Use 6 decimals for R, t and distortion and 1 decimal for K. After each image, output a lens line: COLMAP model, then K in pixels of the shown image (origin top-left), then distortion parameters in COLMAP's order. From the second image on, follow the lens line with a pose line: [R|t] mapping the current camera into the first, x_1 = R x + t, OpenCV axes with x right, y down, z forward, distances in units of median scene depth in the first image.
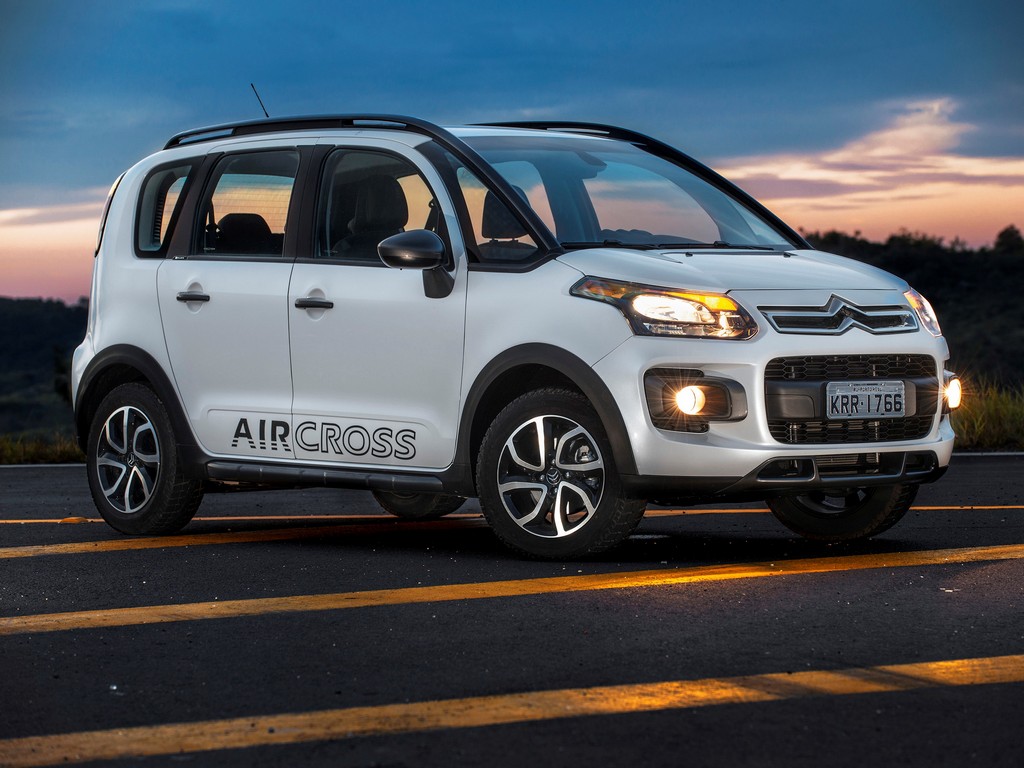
lens RADIAL K [[3228.3, 0, 512.0], [0, 3228.3, 384.0], [0, 0, 1]] dist [-0.148489, -1.644363]
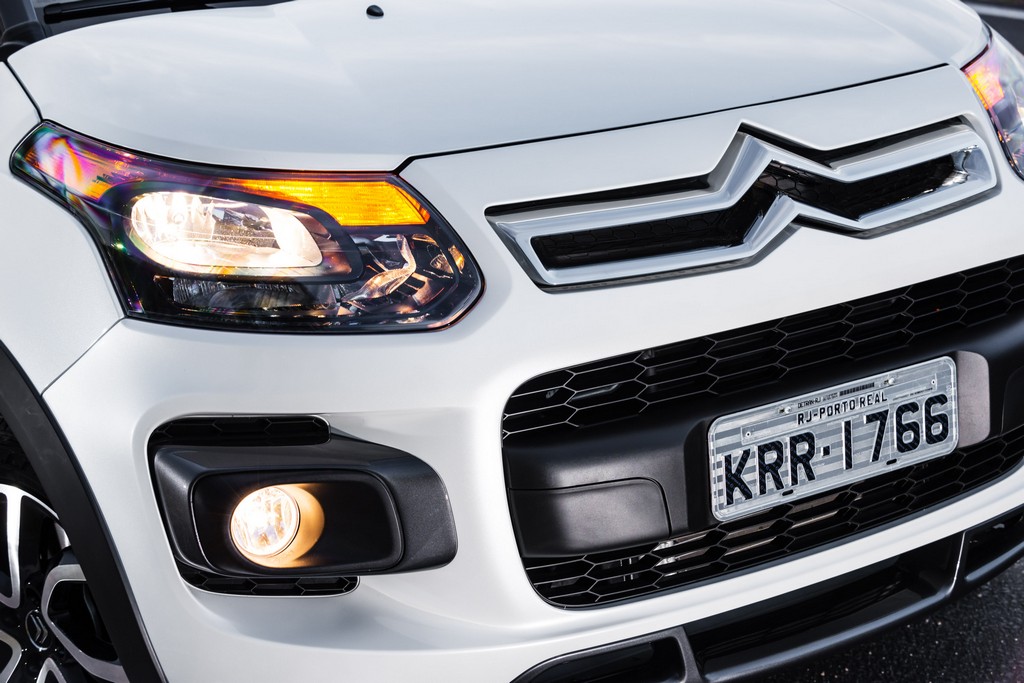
lens RADIAL K [[2100.9, 0, 512.0], [0, 2100.9, 341.5], [0, 0, 1]] dist [-0.176905, -0.314066]
pose [[0.987430, -0.032452, -0.154692, 0.110740], [0.067641, 0.971310, 0.227996, -0.059282], [0.142854, -0.235594, 0.961295, 0.783274]]
